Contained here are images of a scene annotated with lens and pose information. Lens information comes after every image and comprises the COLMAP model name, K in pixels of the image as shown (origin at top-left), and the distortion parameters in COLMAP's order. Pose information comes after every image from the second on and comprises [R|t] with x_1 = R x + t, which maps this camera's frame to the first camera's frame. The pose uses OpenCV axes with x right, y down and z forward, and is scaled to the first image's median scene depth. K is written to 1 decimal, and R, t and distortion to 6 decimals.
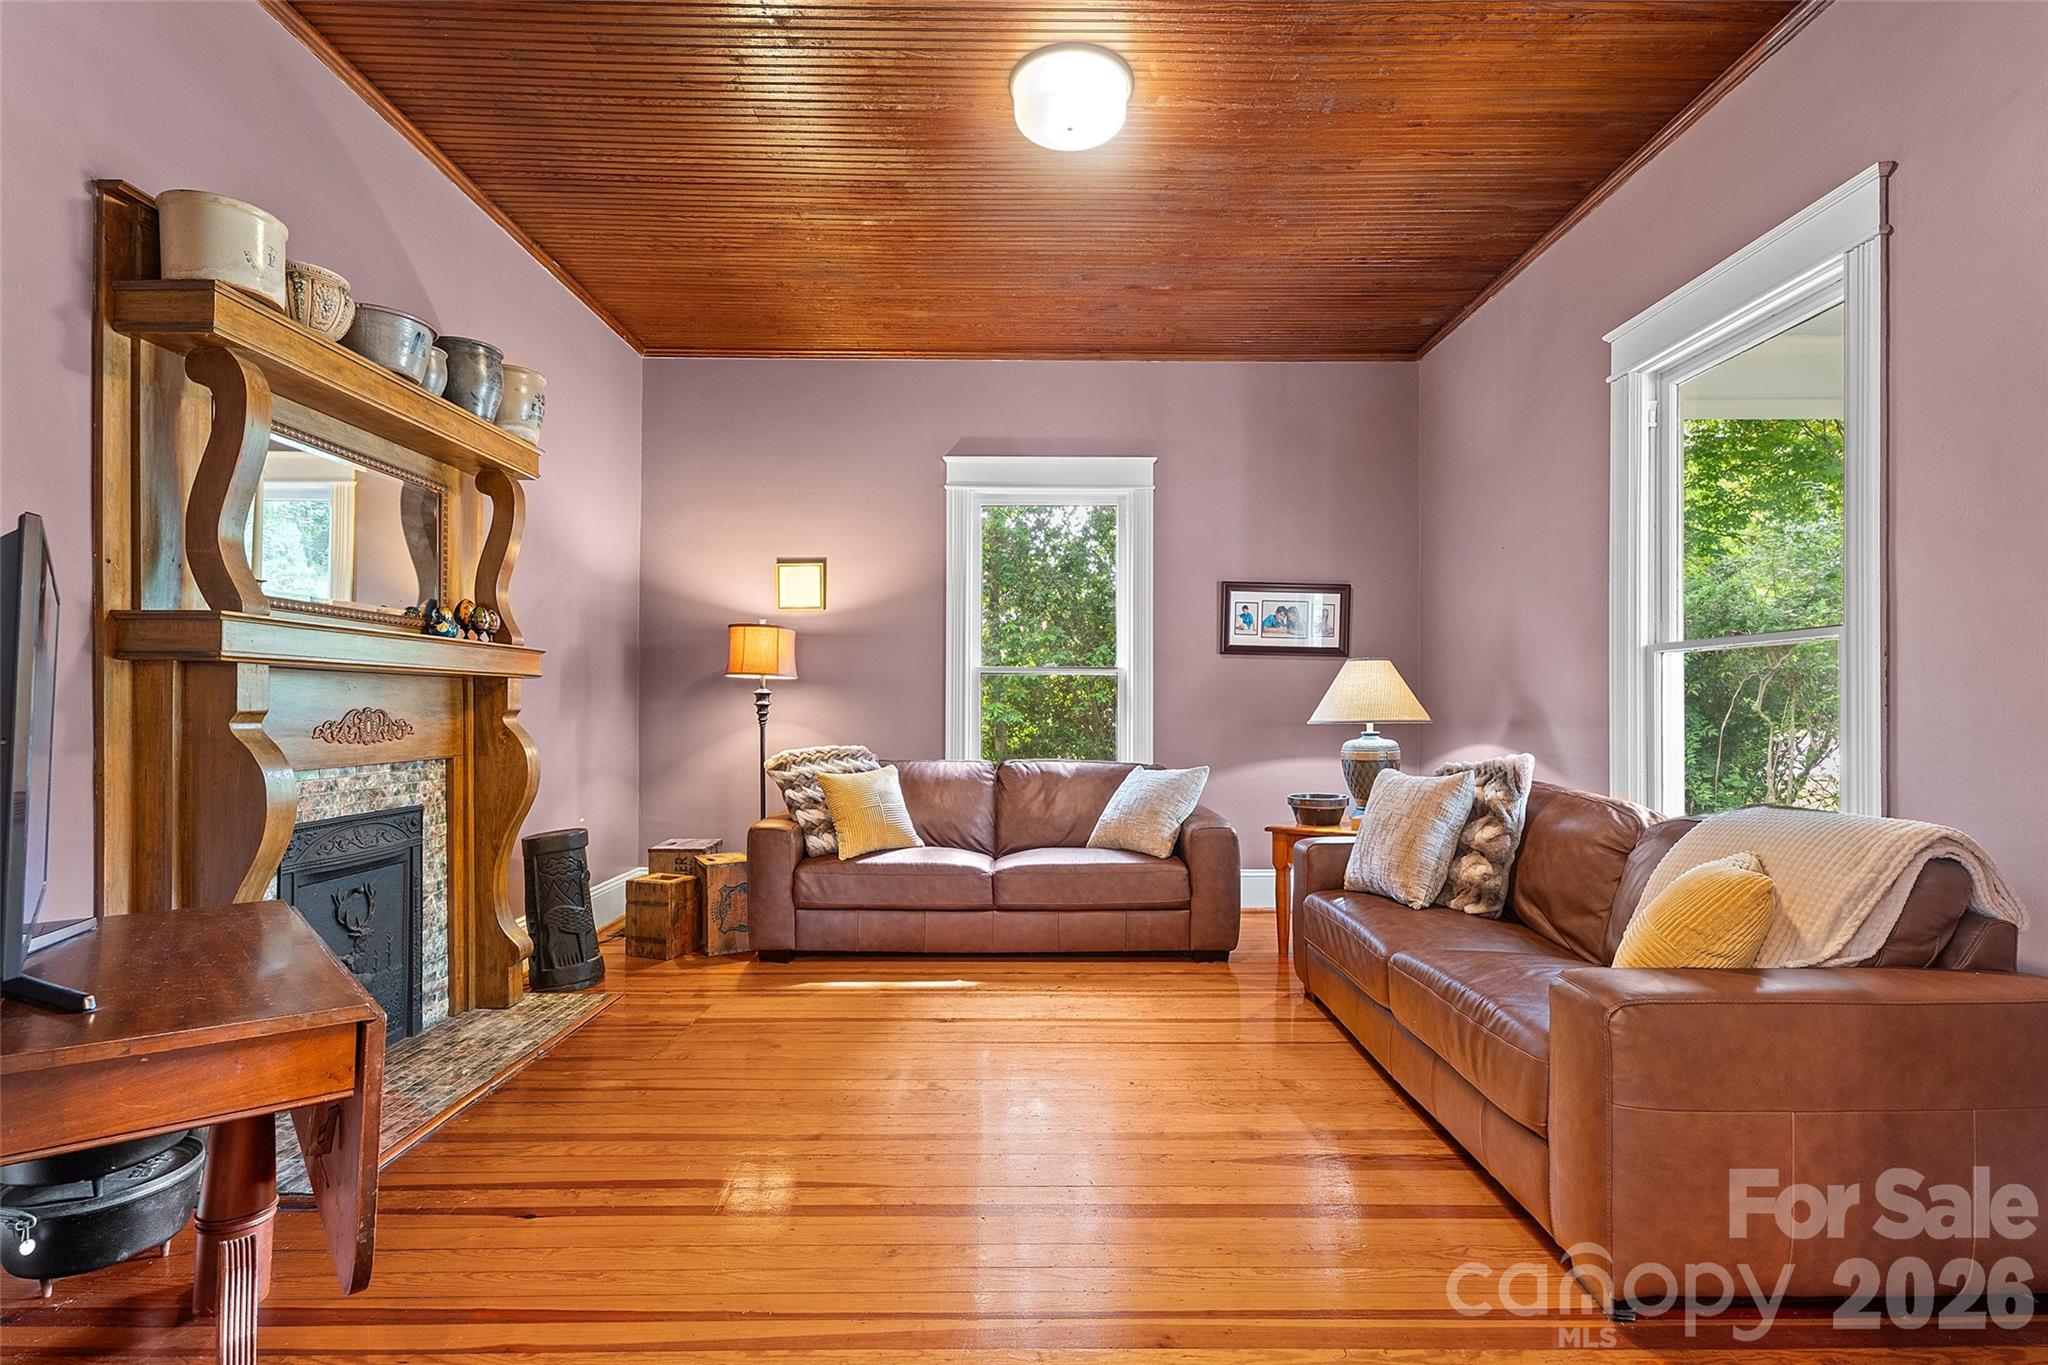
lens RADIAL K [[972.4, 0, 1038.6], [0, 972.4, 700.8], [0, 0, 1]] dist [-0.000371, 0.000516]
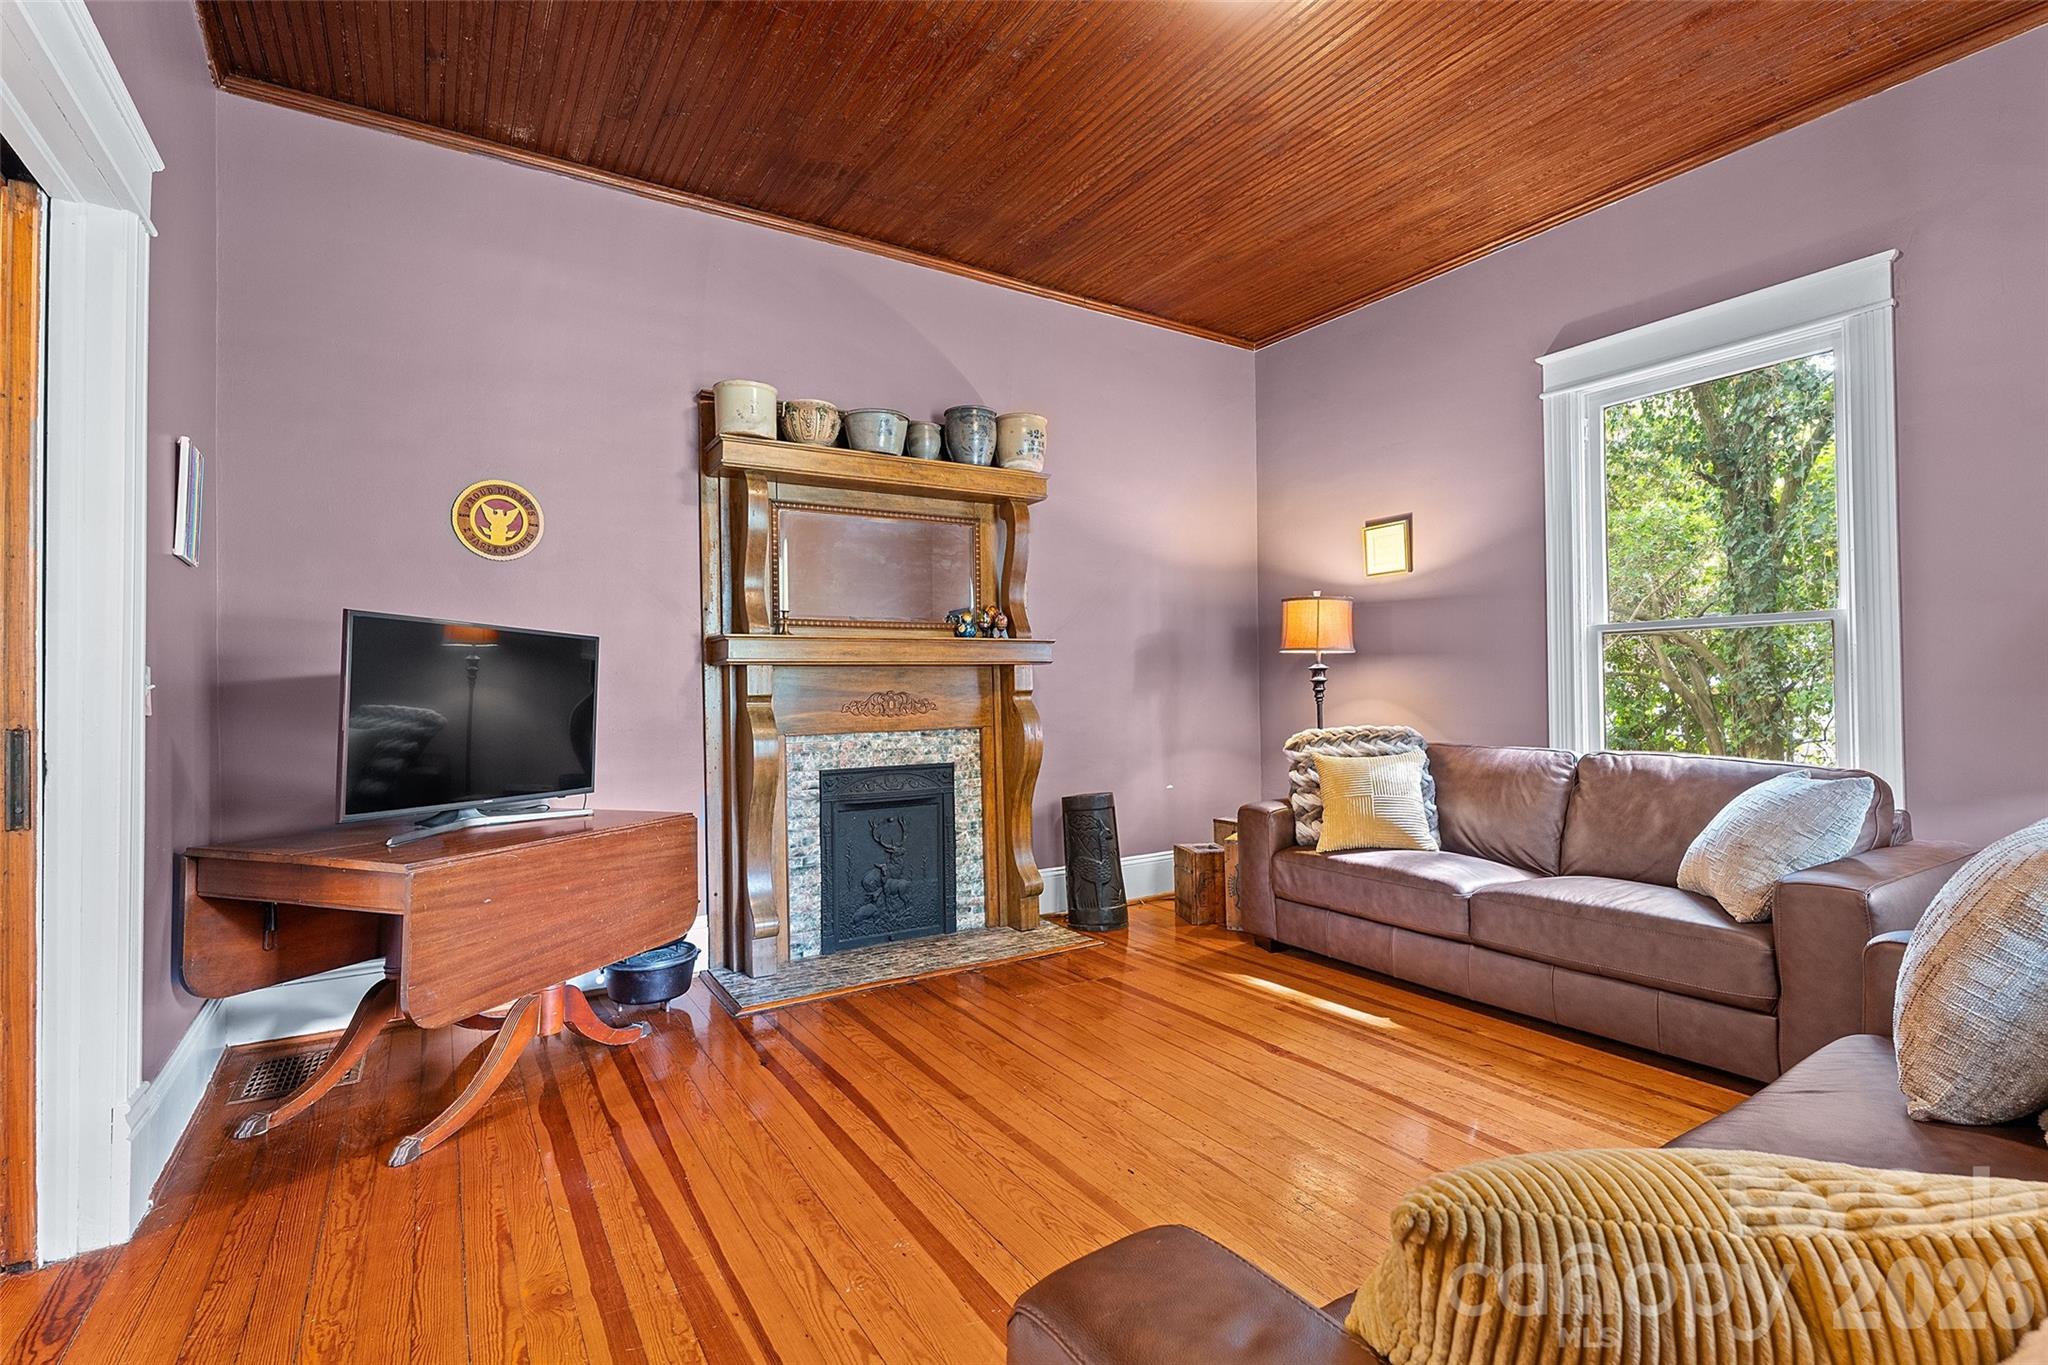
lens RADIAL K [[948.6, 0, 1027.6], [0, 948.6, 675.9], [0, 0, 1]] dist [-0.001663, -0.000447]
pose [[0.525447, -0.021093, -0.850565, 0.515111], [0.022687, 0.999685, -0.010776, 0.003995], [0.850524, -0.013635, 0.525759, 0.390380]]
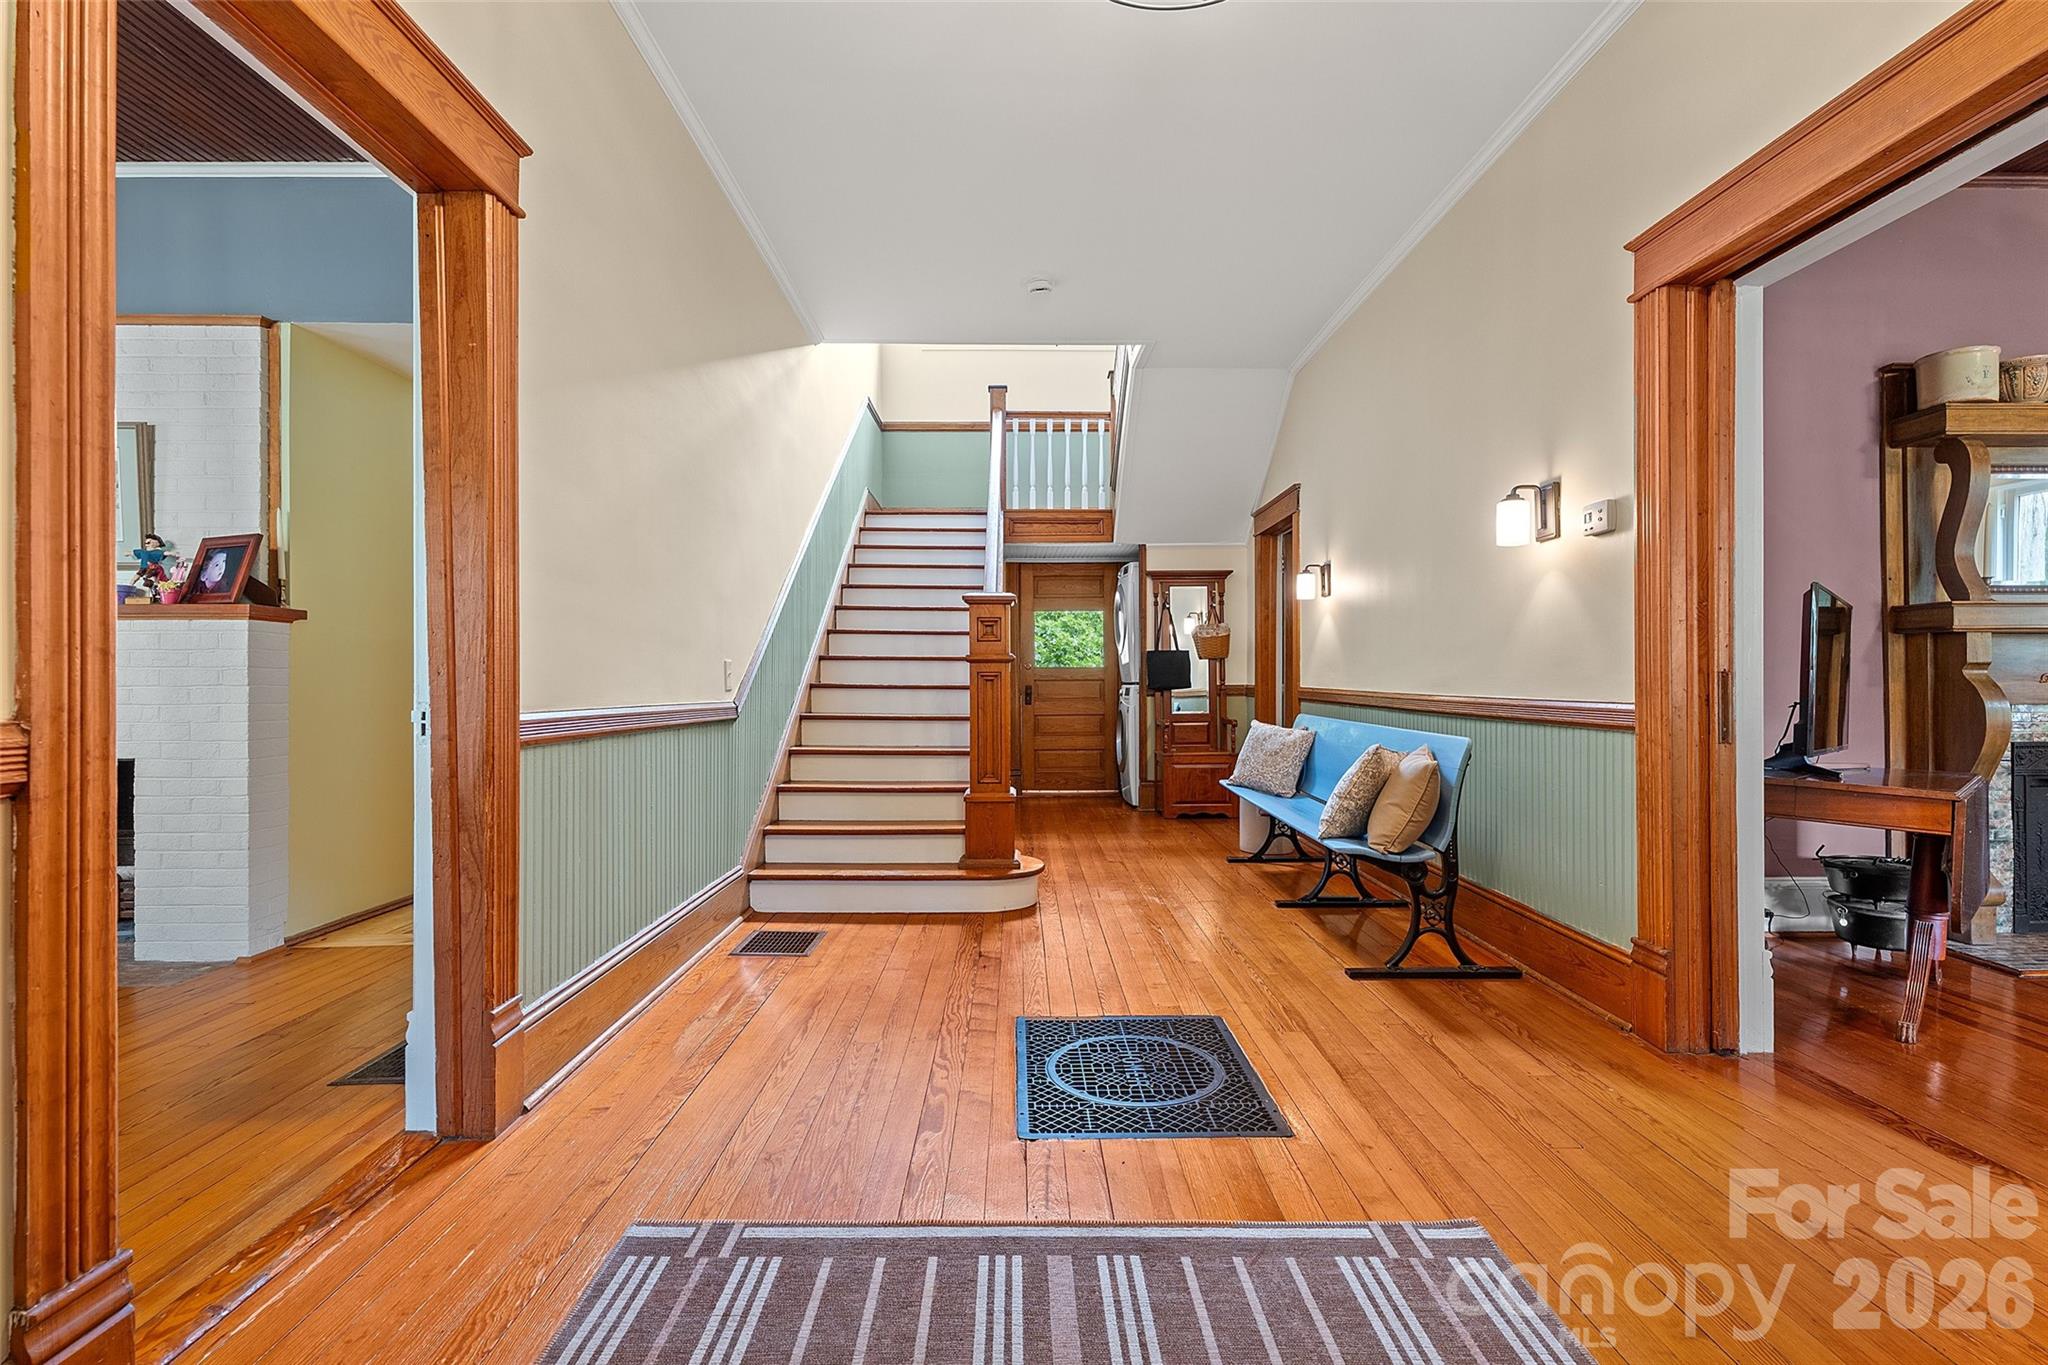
lens RADIAL K [[948.6, 0, 1027.6], [0, 948.6, 675.9], [0, 0, 1]] dist [-0.001663, -0.000447]
pose [[-0.003767, -0.005029, -0.999980, 0.510614], [0.010004, 0.999937, -0.005067, 0.017381], [0.999943, -0.010023, -0.003717, -0.374547]]
